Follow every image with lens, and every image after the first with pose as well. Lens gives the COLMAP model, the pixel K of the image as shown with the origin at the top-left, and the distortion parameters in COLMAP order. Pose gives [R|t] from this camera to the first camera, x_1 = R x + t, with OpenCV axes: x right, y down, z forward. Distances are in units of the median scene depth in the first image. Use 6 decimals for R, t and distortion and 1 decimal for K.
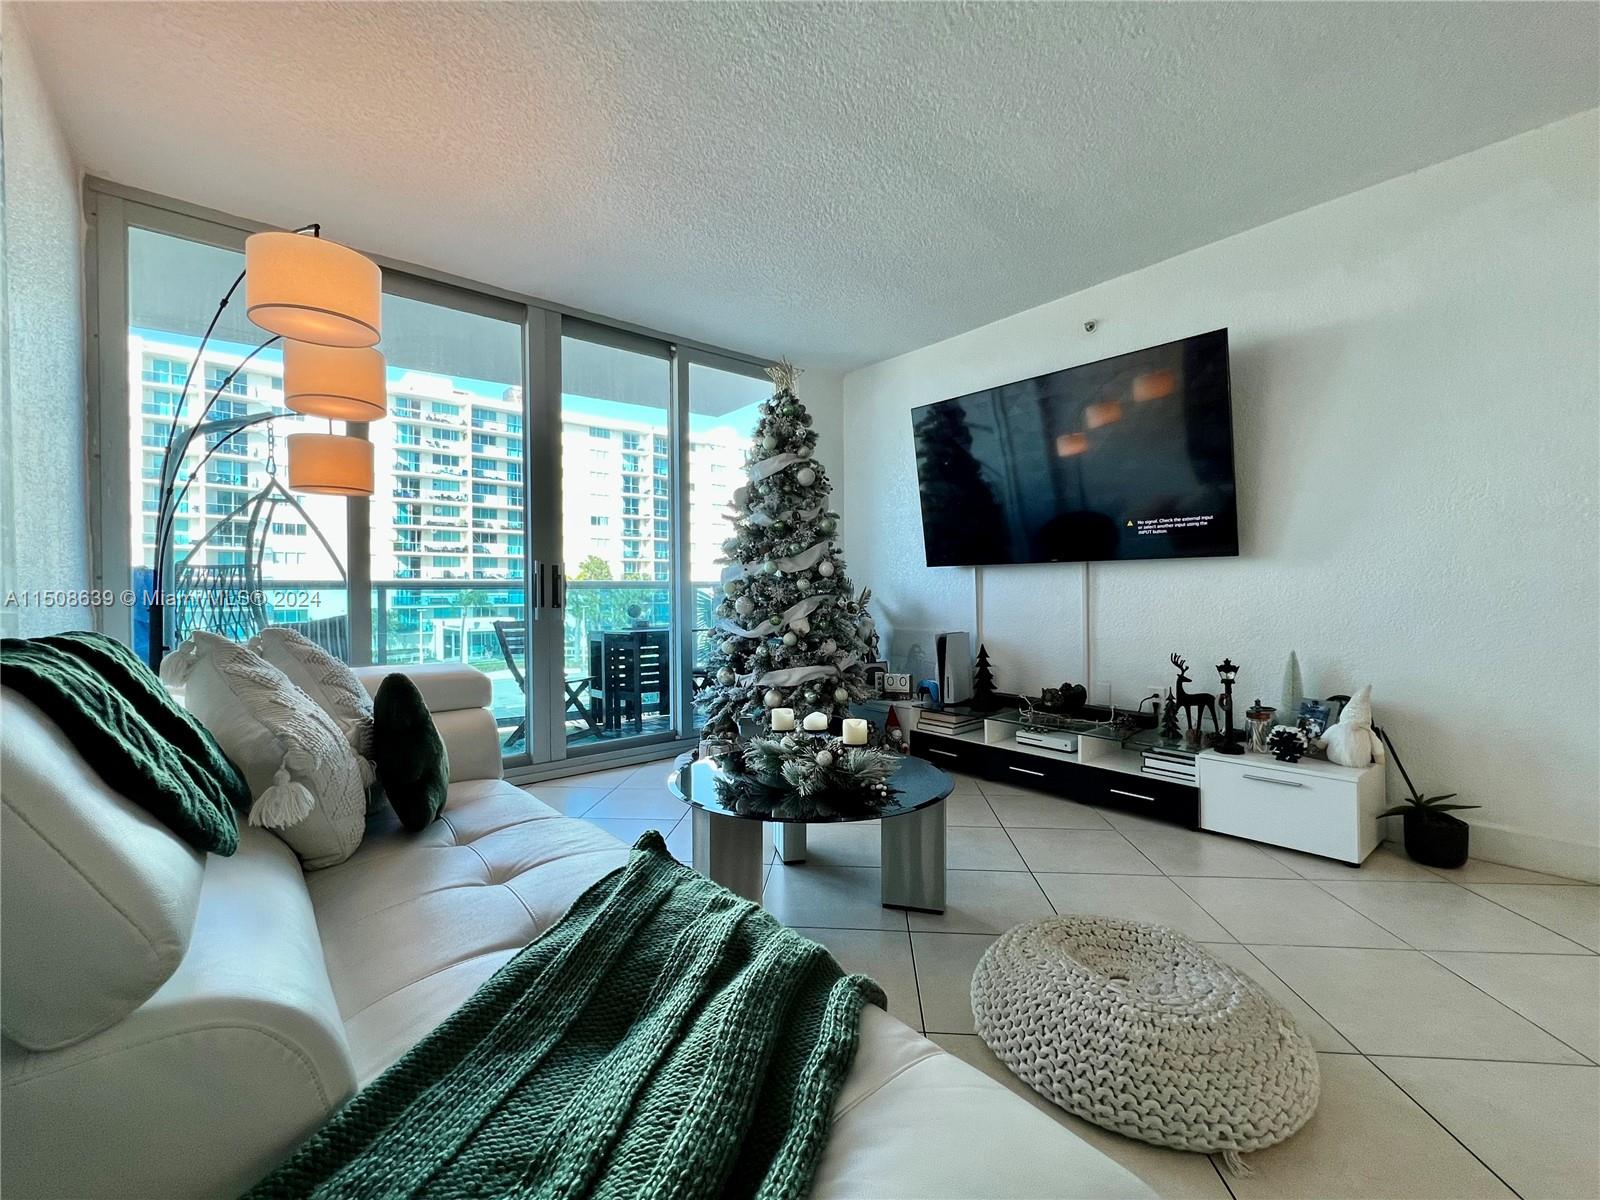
lens RADIAL K [[642.4, 0, 800.7], [0, 642.4, 594.9], [0, 0, 1]] dist [0.001136, 0.000066]
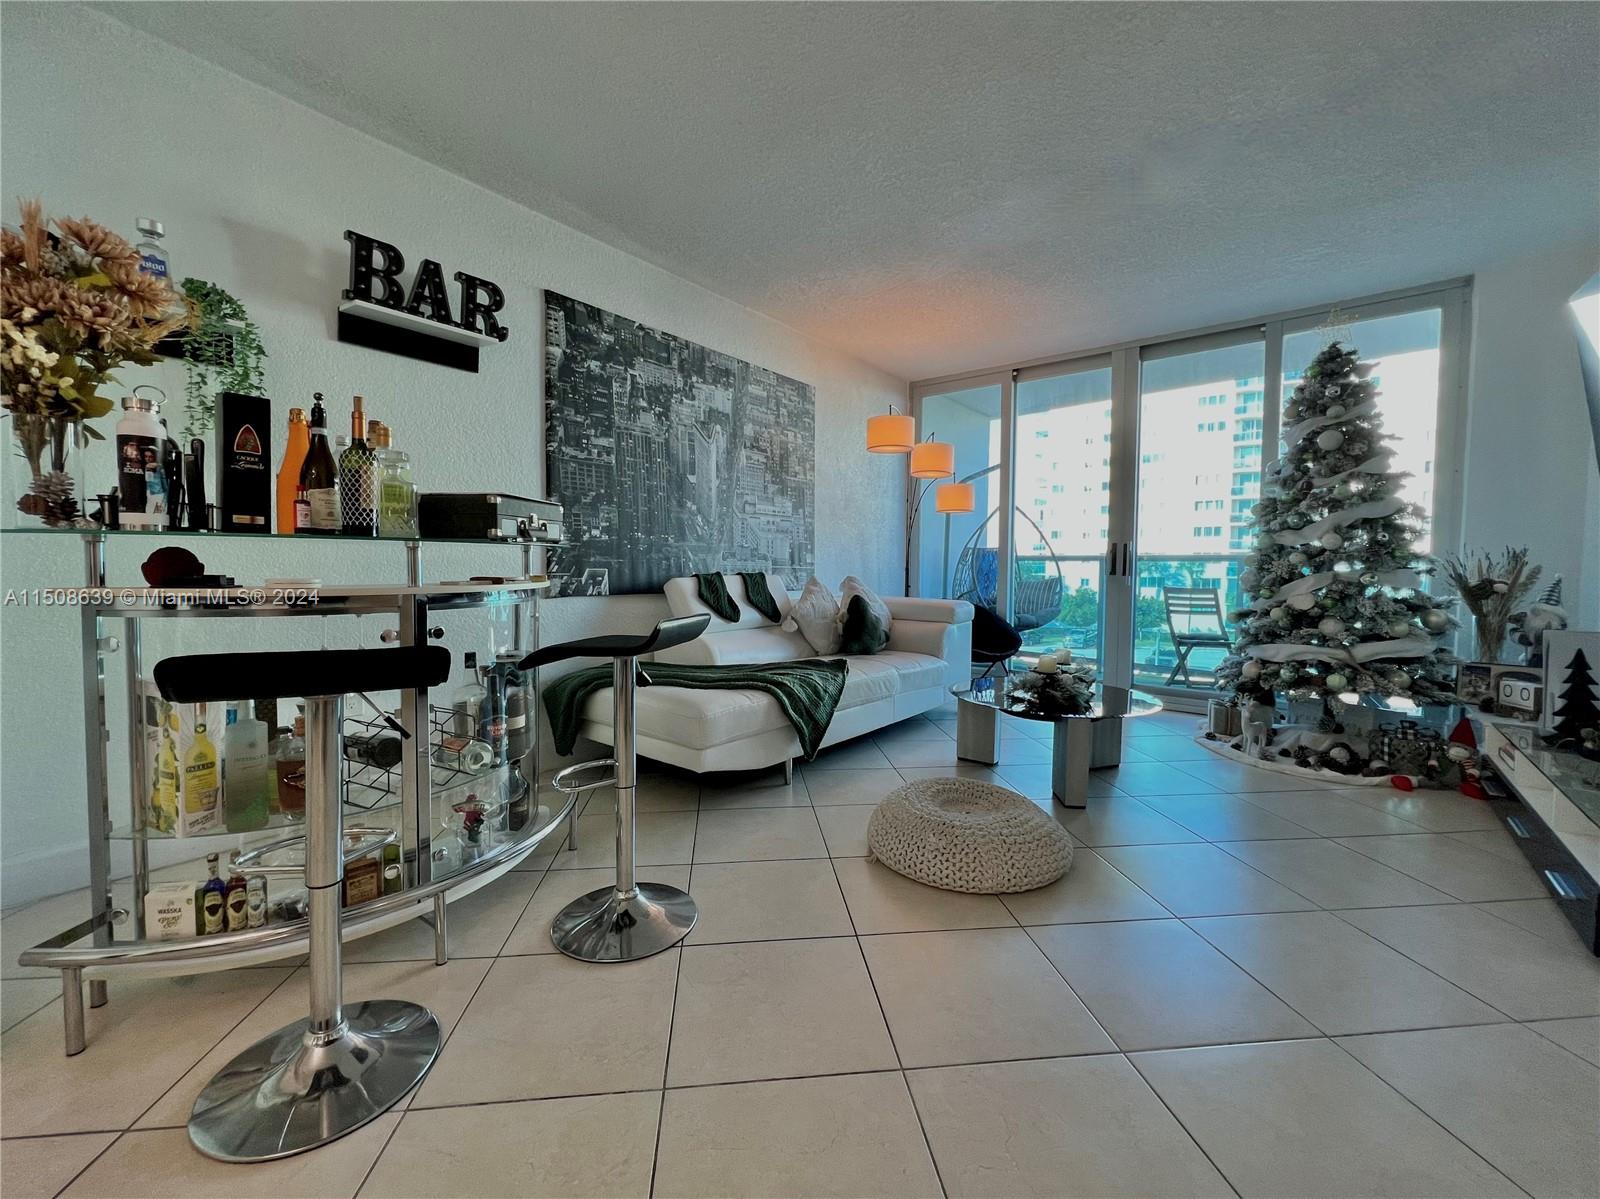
lens RADIAL K [[642.4, 0, 800.7], [0, 642.4, 594.4], [0, 0, 1]] dist [0.001136, 0.000066]
pose [[0.159911, 0.058023, -0.985425, 0.681889], [-0.015040, 0.998298, 0.056340, -0.004501], [0.987017, 0.005811, 0.160511, 0.095733]]
